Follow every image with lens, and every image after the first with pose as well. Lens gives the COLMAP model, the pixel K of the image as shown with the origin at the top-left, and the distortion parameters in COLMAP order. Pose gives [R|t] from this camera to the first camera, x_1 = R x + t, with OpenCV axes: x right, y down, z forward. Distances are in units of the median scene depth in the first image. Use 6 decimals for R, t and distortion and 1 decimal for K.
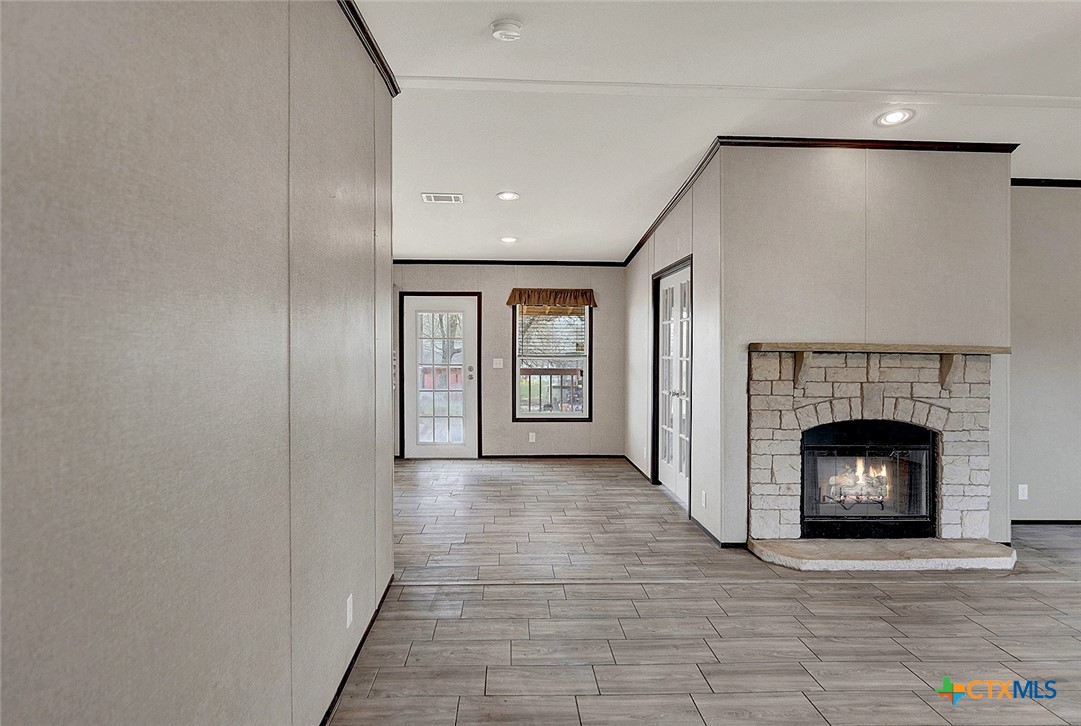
lens RADIAL K [[626.6, 0, 537.7], [0, 626.6, 354.9], [0, 0, 1]] dist [0.028204, -0.000628]
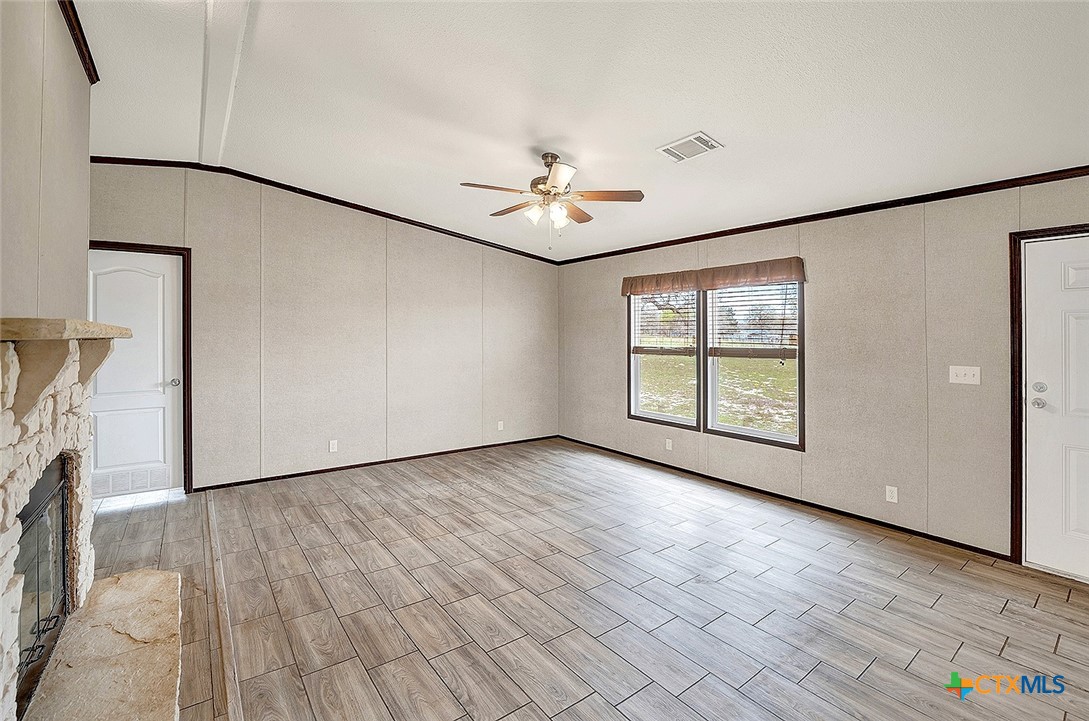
lens RADIAL K [[466.9, 0, 530.7], [0, 466.9, 333.5], [0, 0, 1]] dist [-0.001654, -0.000341]
pose [[-0.535948, -0.006686, 0.844224, -0.055793], [-0.008137, 0.999963, 0.002755, -0.016689], [-0.844212, -0.005393, -0.535983, 0.857071]]
